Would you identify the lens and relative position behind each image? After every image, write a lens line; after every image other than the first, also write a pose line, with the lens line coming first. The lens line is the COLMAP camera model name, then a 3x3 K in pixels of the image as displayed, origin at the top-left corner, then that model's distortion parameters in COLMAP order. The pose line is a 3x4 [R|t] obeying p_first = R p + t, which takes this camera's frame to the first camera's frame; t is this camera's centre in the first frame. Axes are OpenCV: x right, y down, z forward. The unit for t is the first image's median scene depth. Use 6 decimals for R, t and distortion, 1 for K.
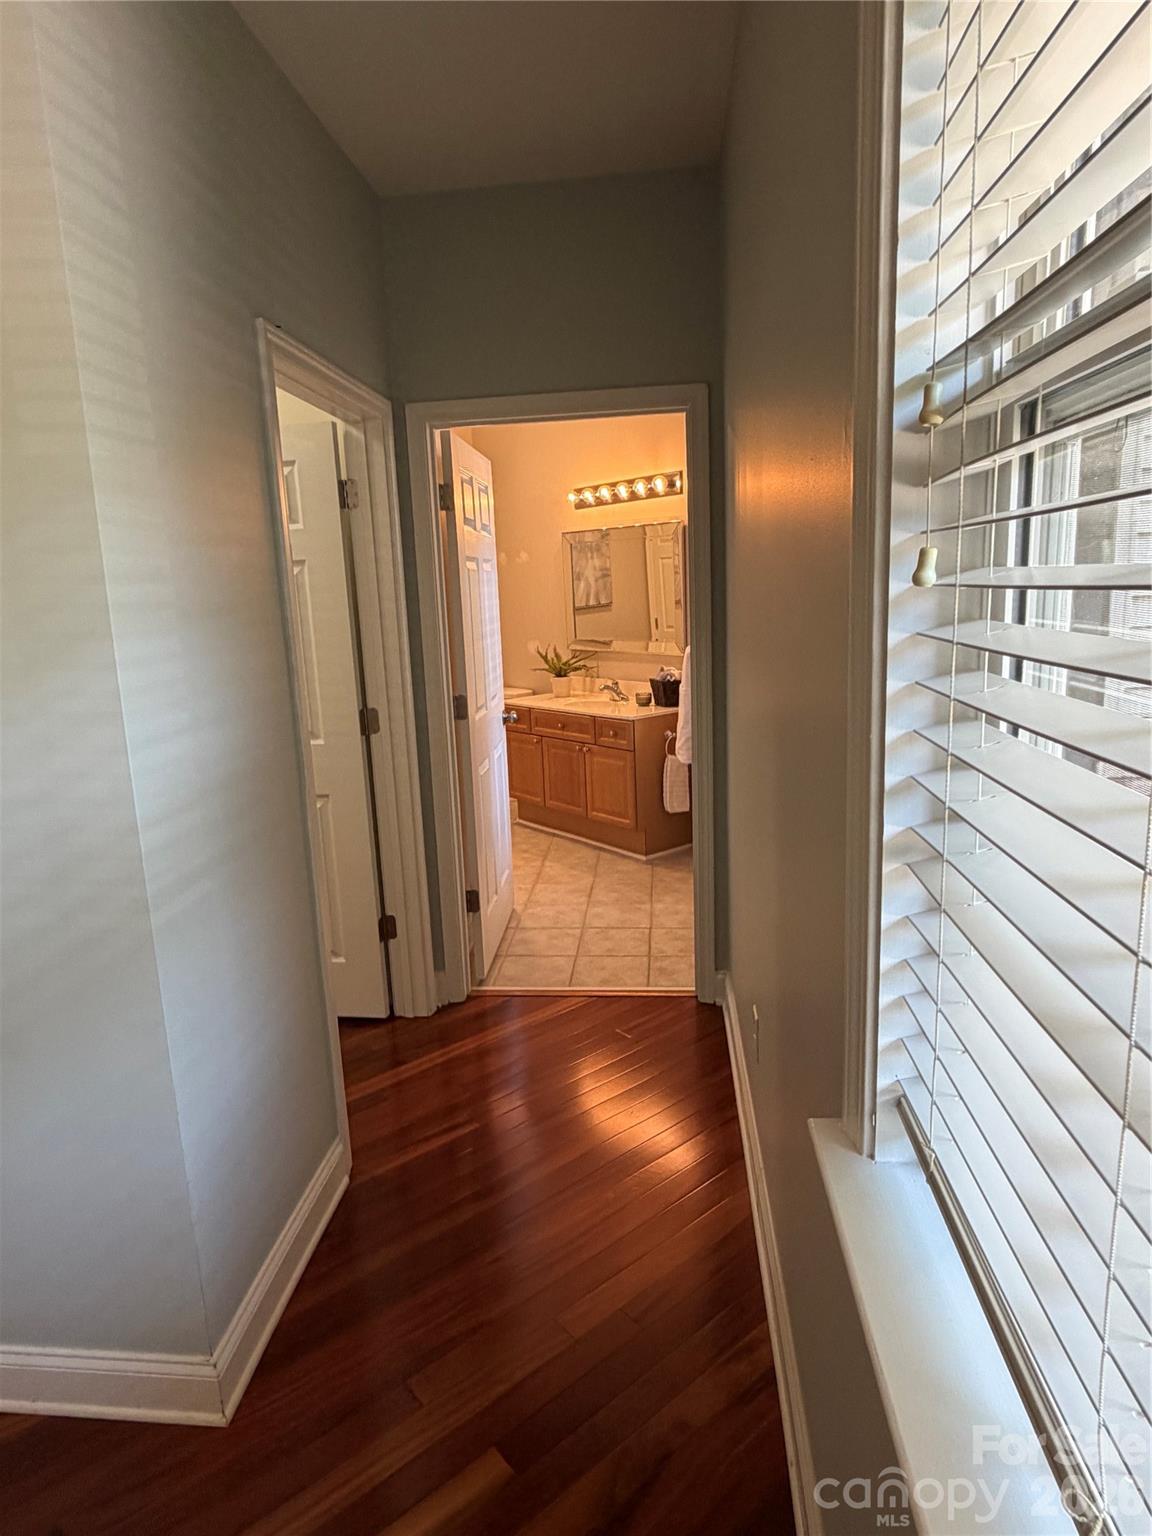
lens RADIAL K [[924.5, 0, 573.6], [0, 924.5, 768.0], [0, 0, 1]] dist [-0.001929, 0.005094]
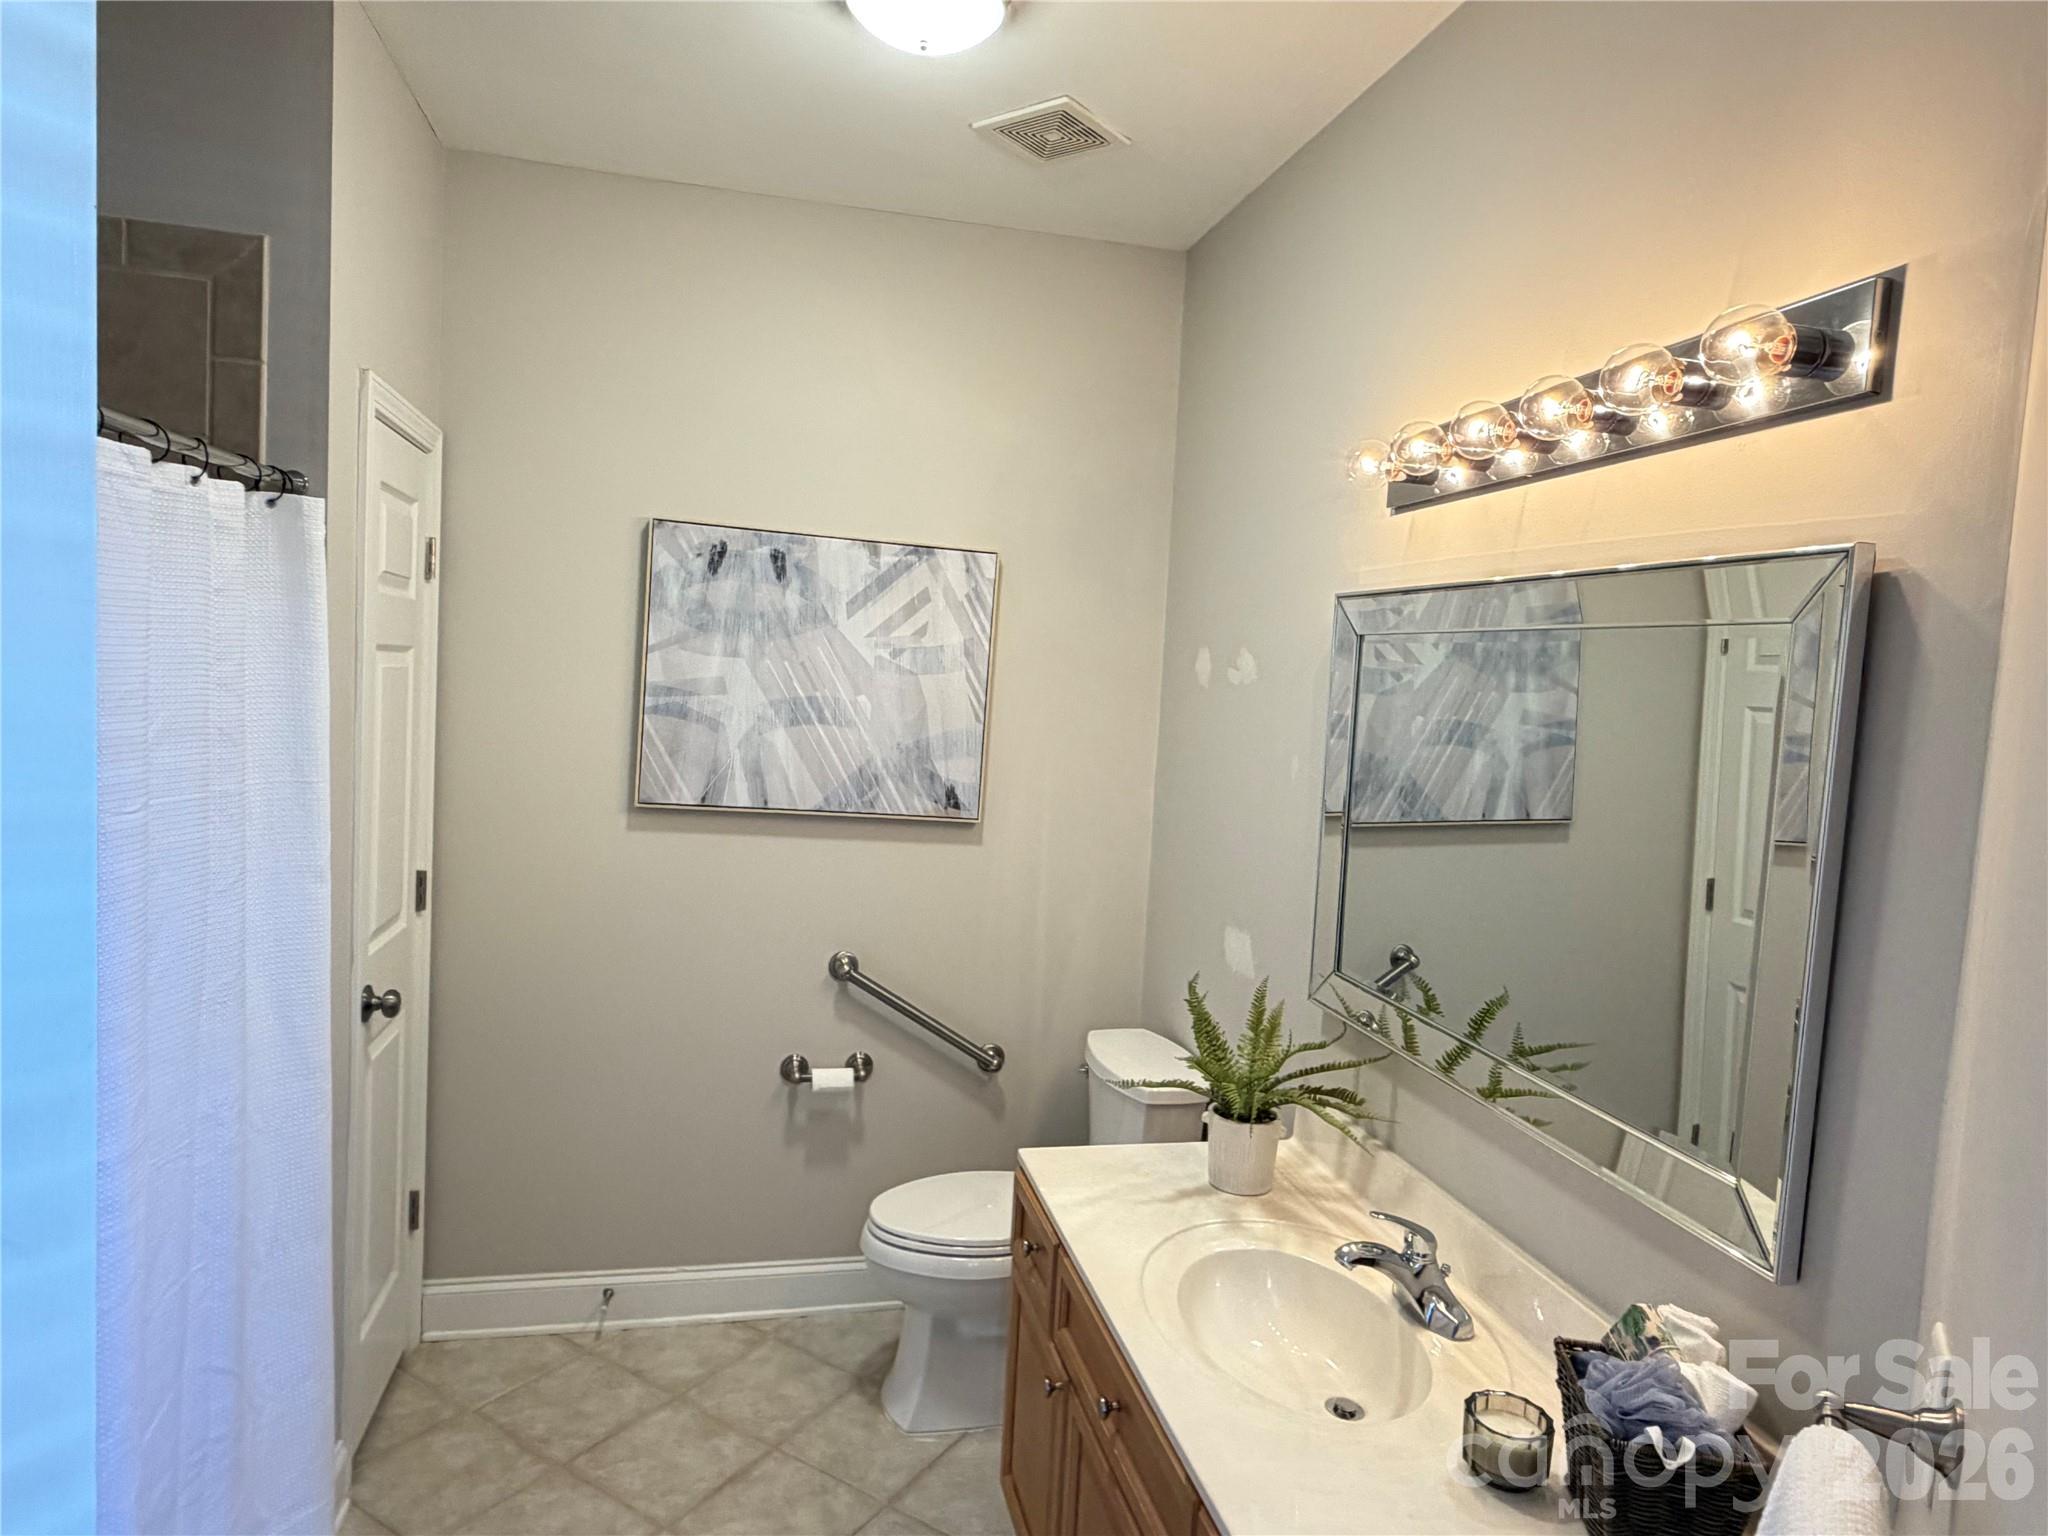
lens RADIAL K [[1232.7, 0, 1024.8], [0, 1232.7, 767.6], [0, 0, 1]] dist [-0.001929, 0.005094]
pose [[0.895180, 0.122269, -0.428607, 0.055430], [-0.178744, 0.979402, -0.093928, -0.120564], [0.408294, 0.160694, 0.898595, 0.510507]]
